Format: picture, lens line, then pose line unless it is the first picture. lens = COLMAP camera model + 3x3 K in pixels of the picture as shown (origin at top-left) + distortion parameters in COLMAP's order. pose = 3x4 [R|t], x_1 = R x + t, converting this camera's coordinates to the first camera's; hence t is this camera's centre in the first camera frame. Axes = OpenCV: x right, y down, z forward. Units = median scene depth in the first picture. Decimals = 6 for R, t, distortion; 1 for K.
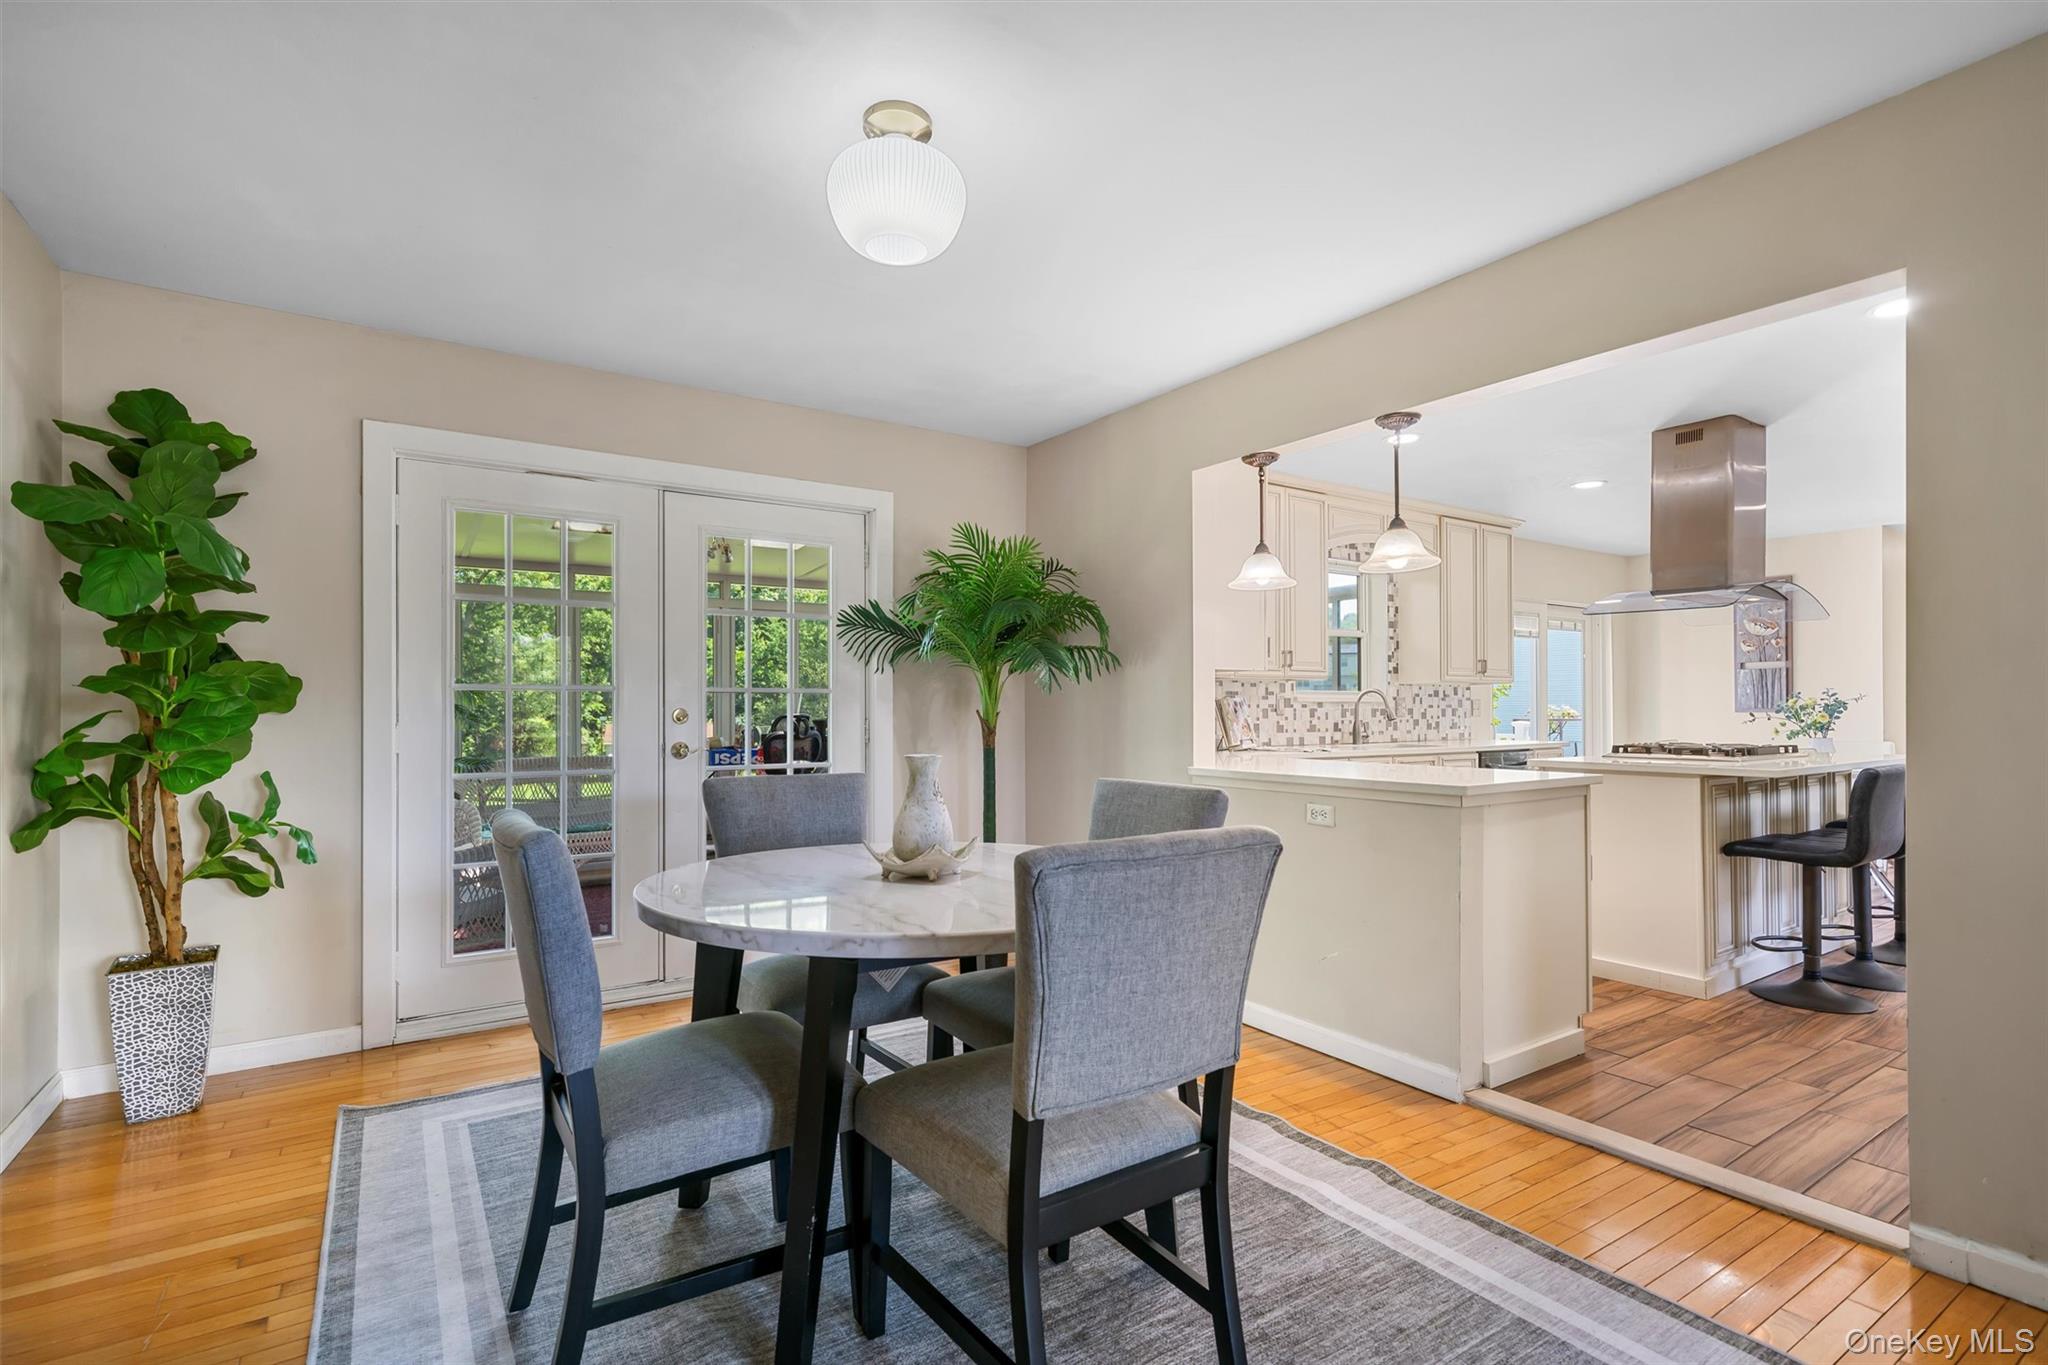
lens RADIAL K [[947.4, 0, 1035.2], [0, 947.4, 707.1], [0, 0, 1]] dist [0.000259, 0.002198]
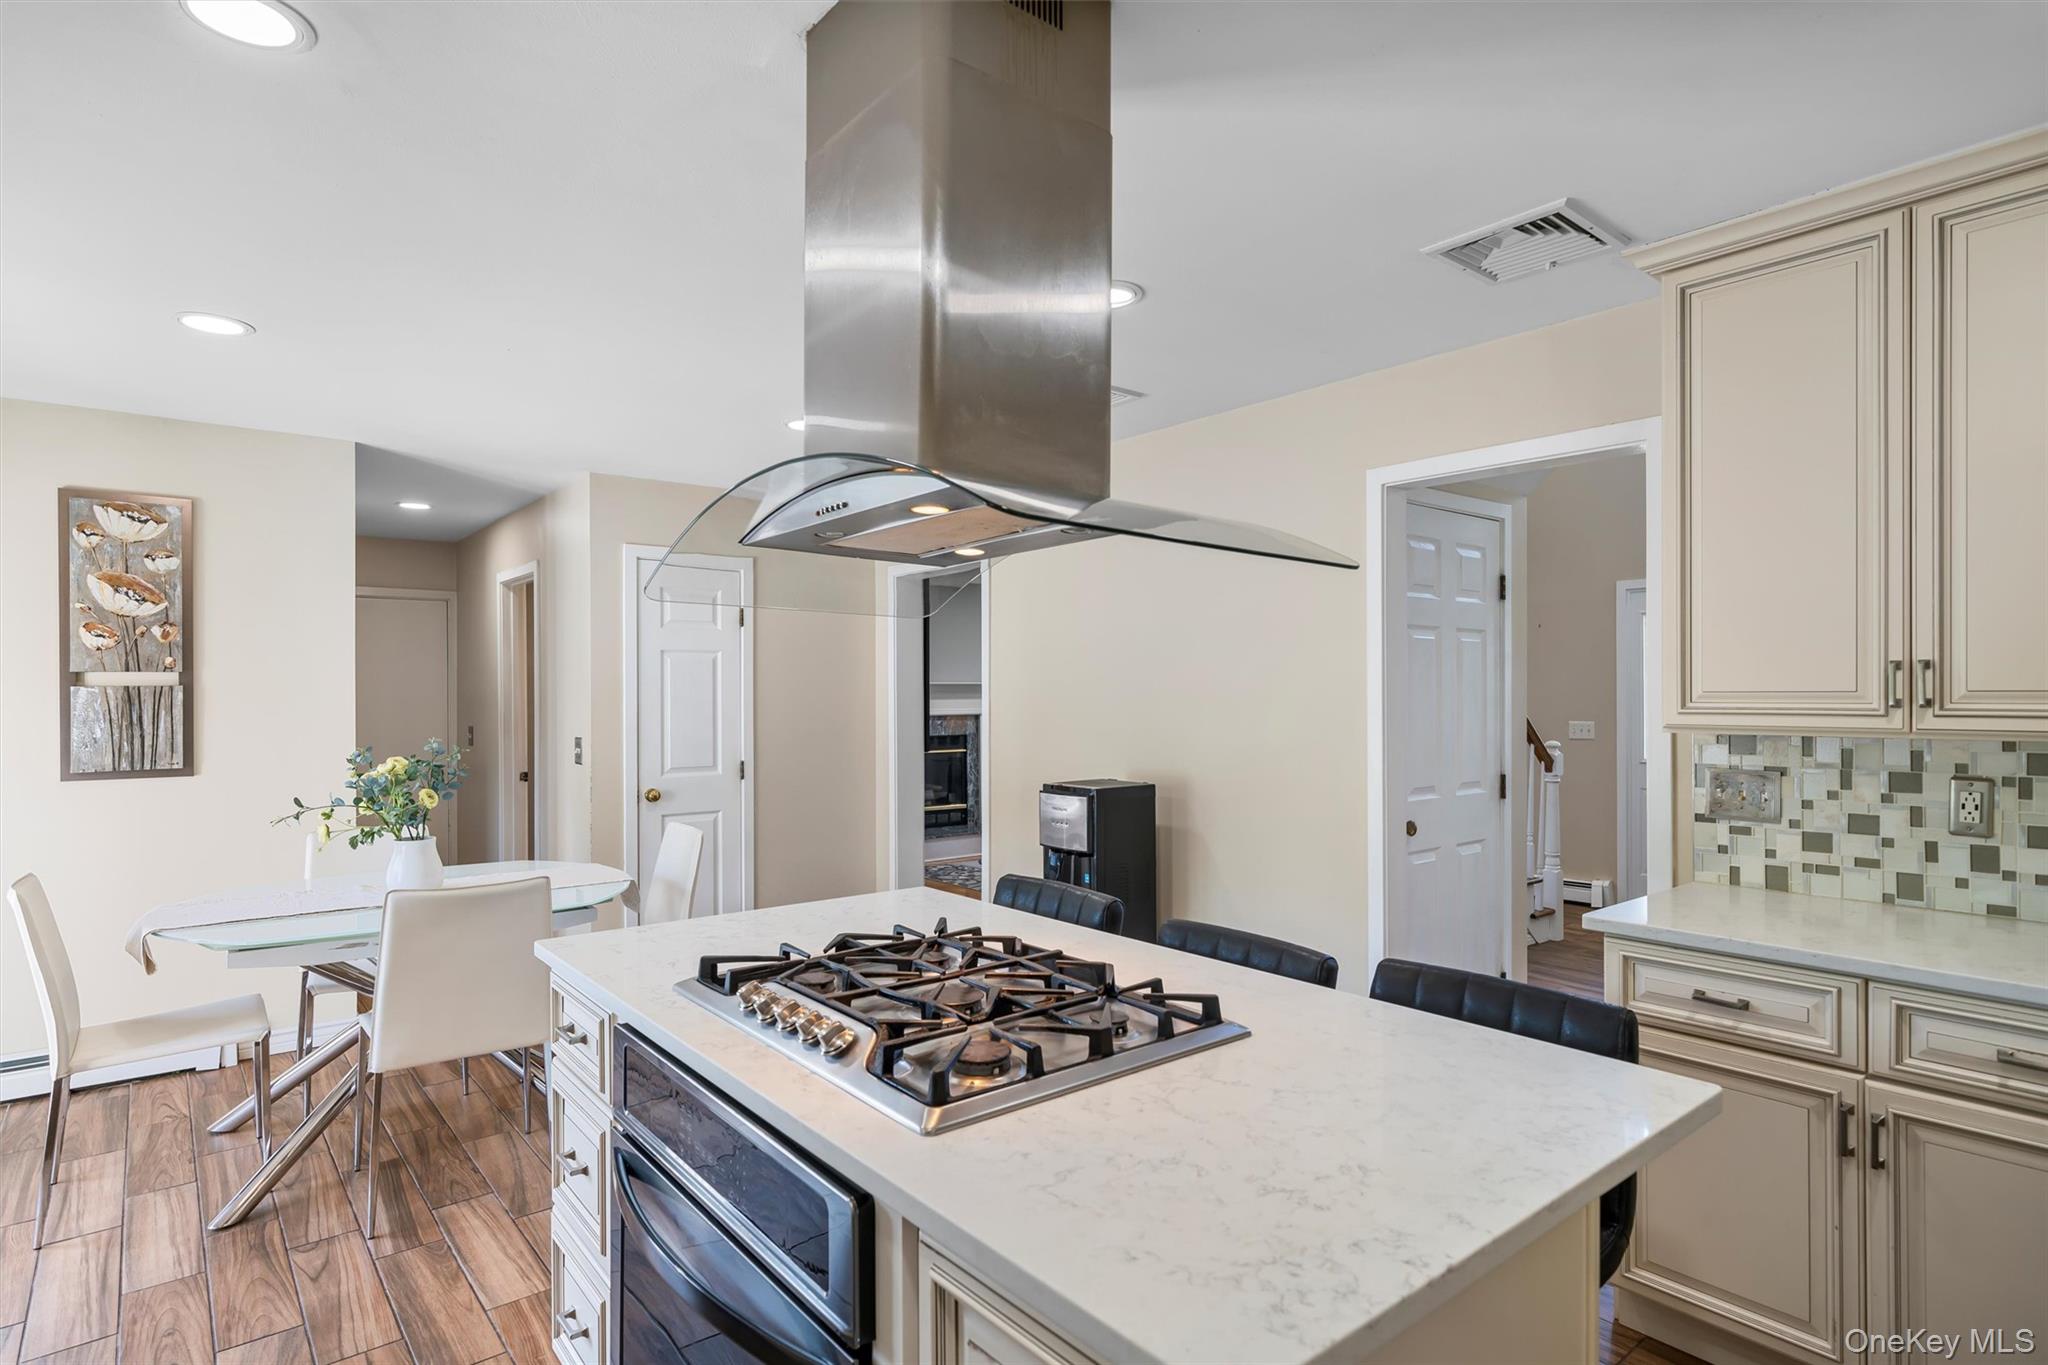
lens RADIAL K [[1064.9, 0, 1018.6], [0, 1064.9, 689.5], [0, 0, 1]] dist [-0.002583, 0.000408]
pose [[-0.085842, 0.007301, 0.996282, 0.359496], [0.003110, 0.999970, -0.007060, -0.060421], [-0.996304, 0.002493, -0.085862, 1.080991]]
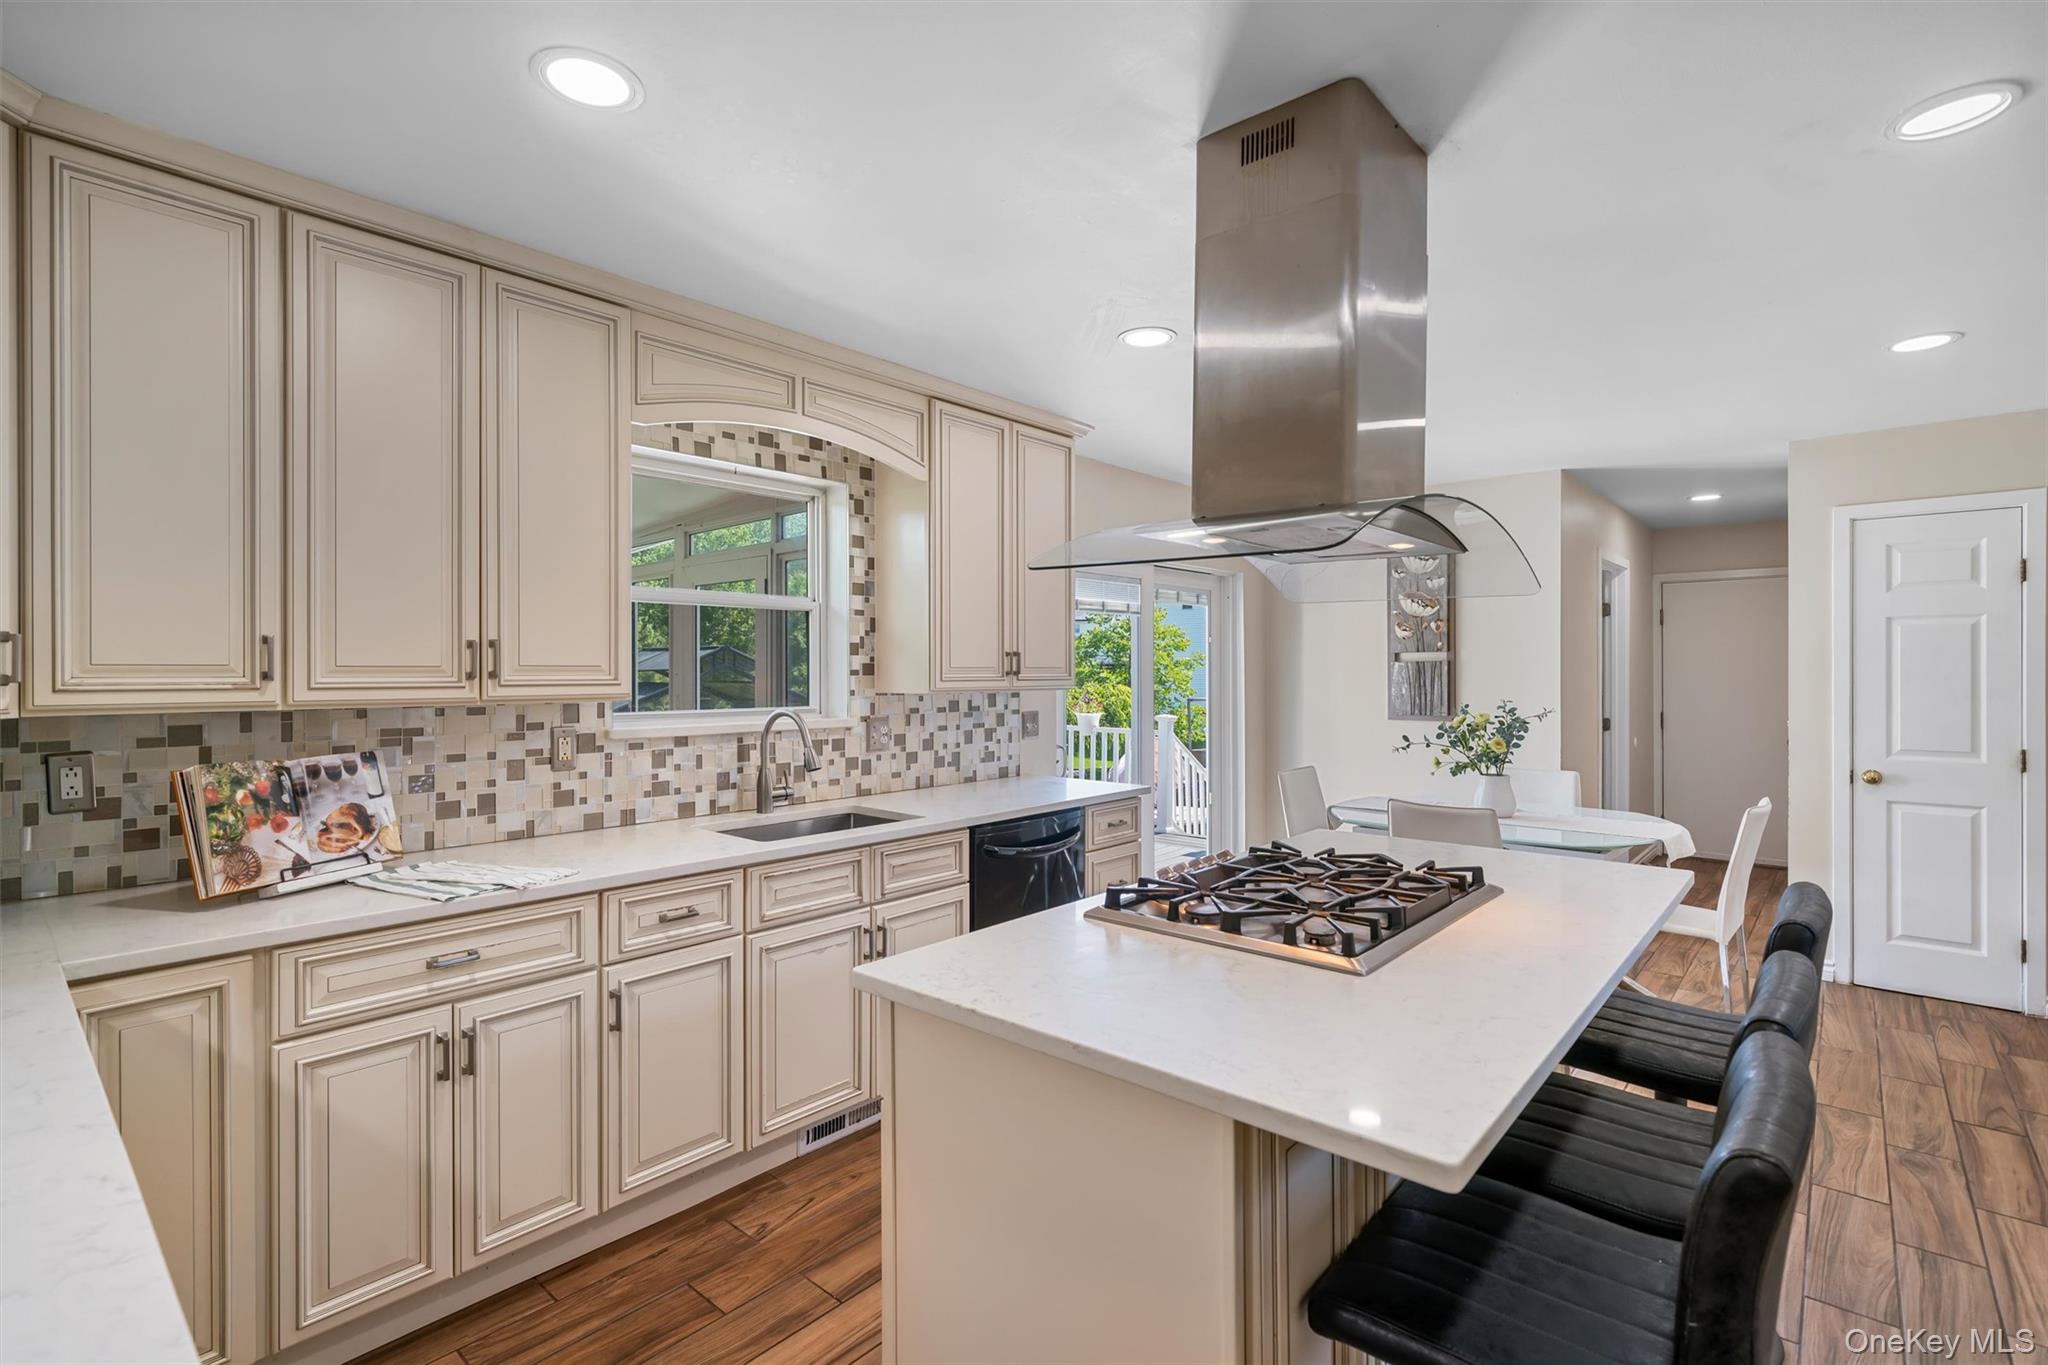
lens RADIAL K [[947.4, 0, 1028.2], [0, 947.4, 672.6], [0, 0, 1]] dist [0.000259, 0.002198]
pose [[0.966254, 0.000903, 0.257589, 0.505257], [-0.001532, 0.999996, 0.002238, -0.059183], [-0.257586, -0.002557, 0.966252, 0.655154]]
